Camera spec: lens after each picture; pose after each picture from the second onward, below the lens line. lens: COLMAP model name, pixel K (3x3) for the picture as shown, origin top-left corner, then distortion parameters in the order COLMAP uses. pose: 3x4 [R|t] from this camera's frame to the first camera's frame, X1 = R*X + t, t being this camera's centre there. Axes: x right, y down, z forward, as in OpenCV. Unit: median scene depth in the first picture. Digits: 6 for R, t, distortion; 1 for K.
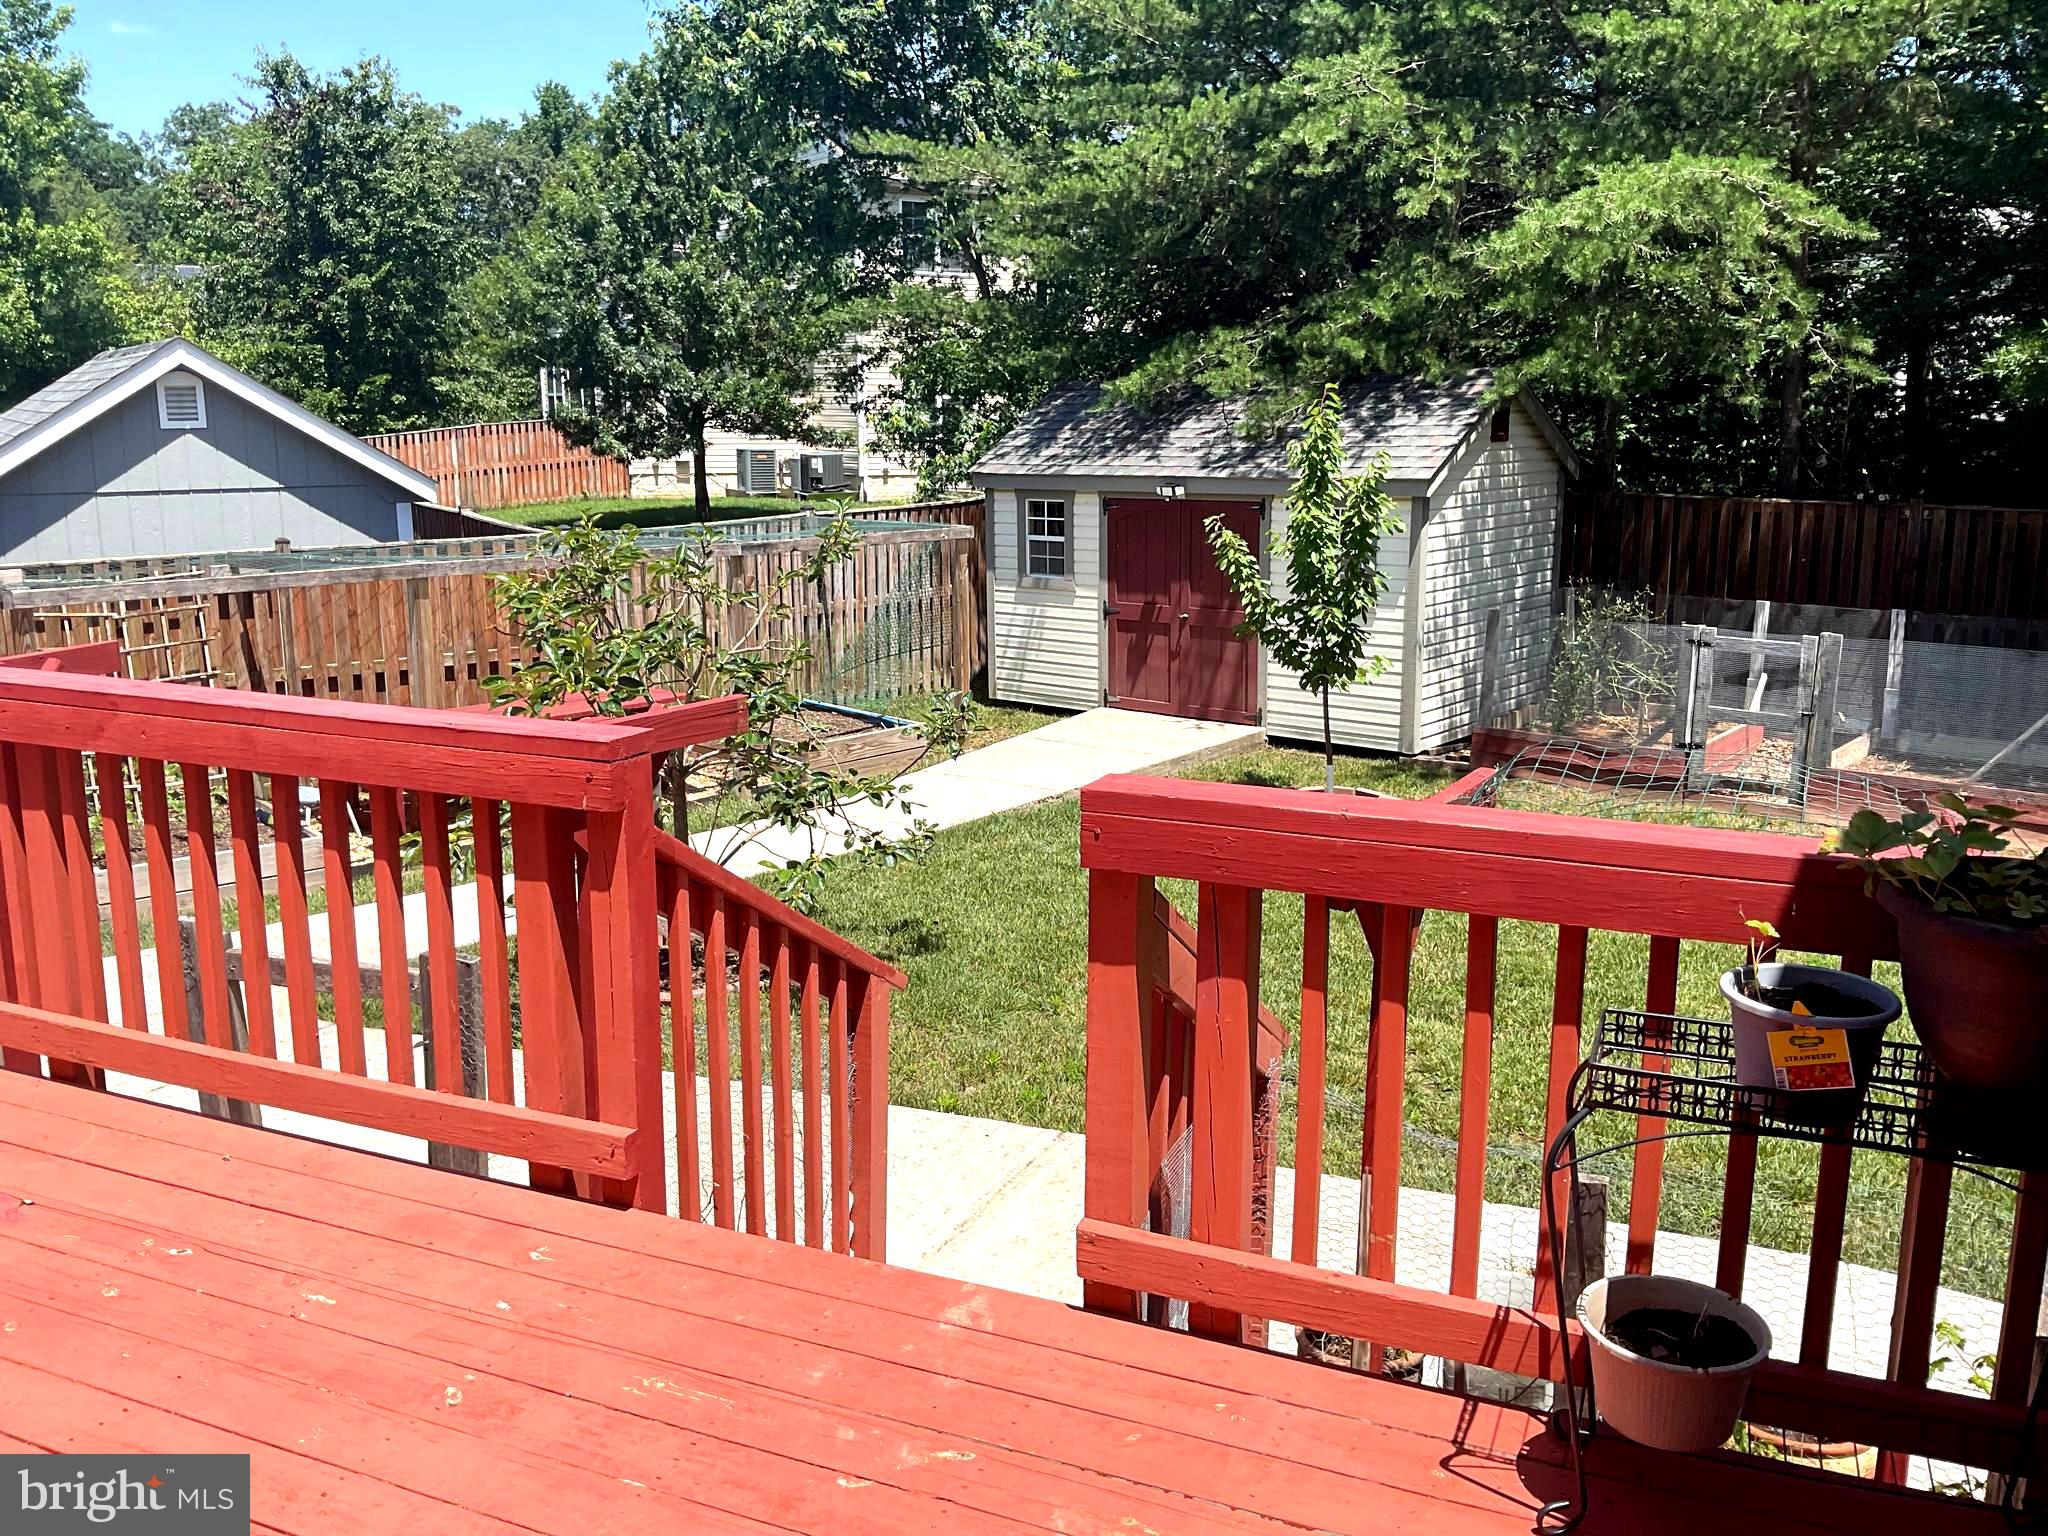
lens RADIAL K [[1695.0, 0, 1023.9], [0, 1695.0, 739.6], [0, 0, 1]] dist [0.088433, -0.150436]
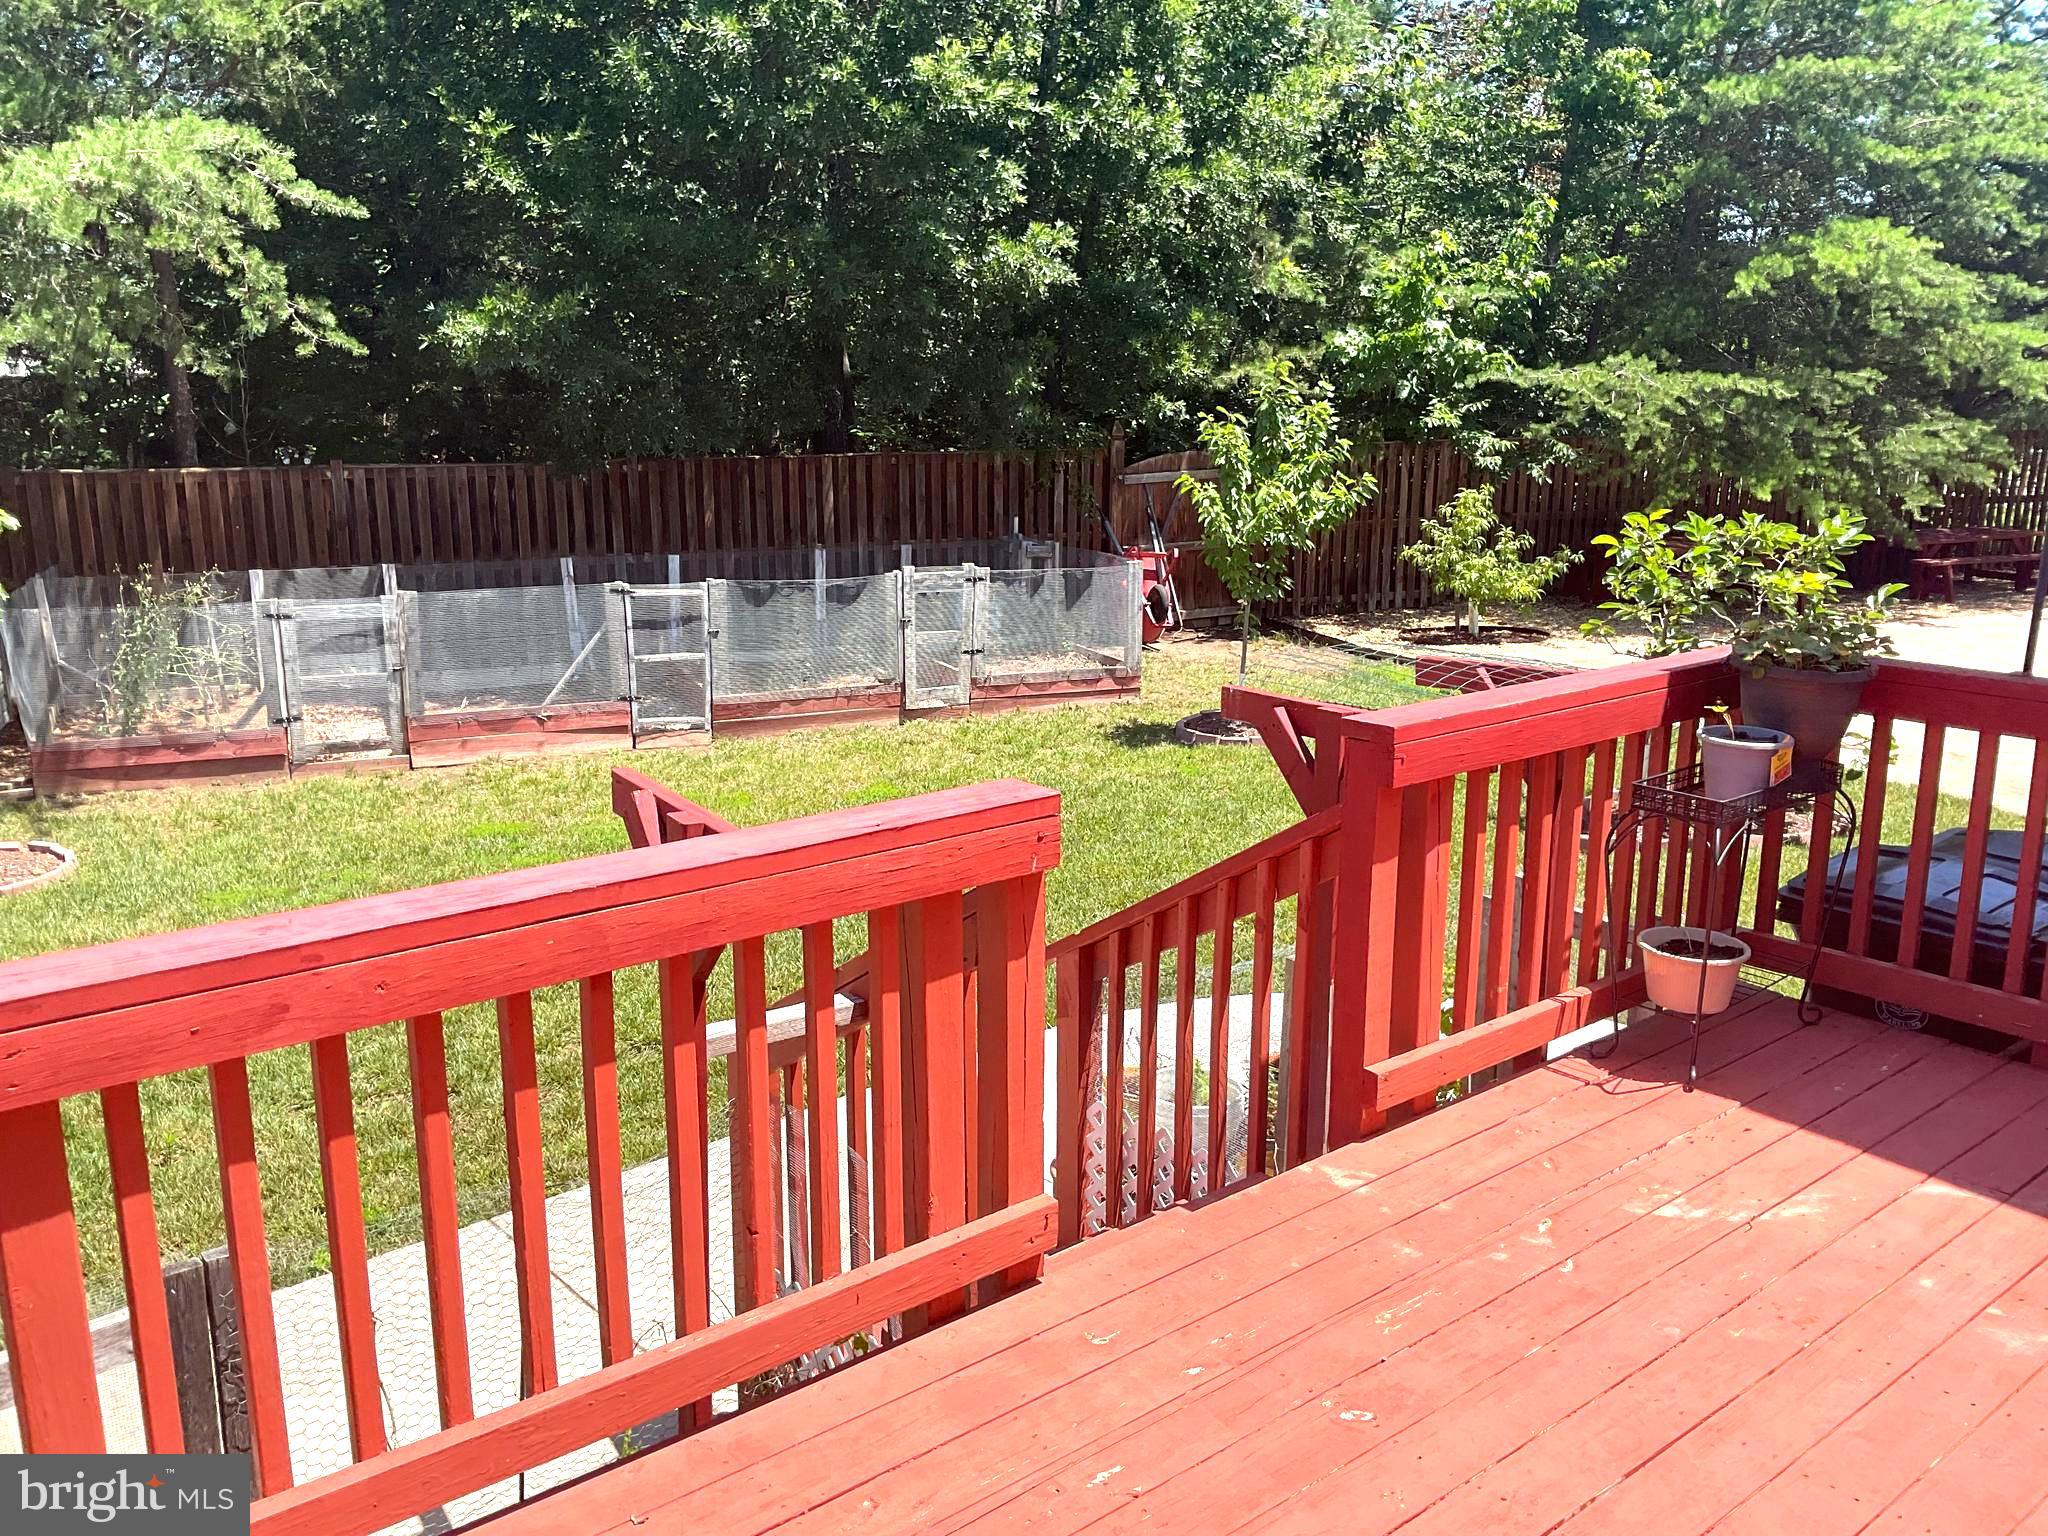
lens RADIAL K [[1695.0, 0, 1023.9], [0, 1695.0, 739.6], [0, 0, 1]] dist [0.088433, -0.150436]
pose [[0.464529, -0.194258, 0.863989, -0.296261], [0.170943, 0.976964, 0.127751, -0.042265], [-0.868903, 0.088349, 0.487035, 0.154150]]
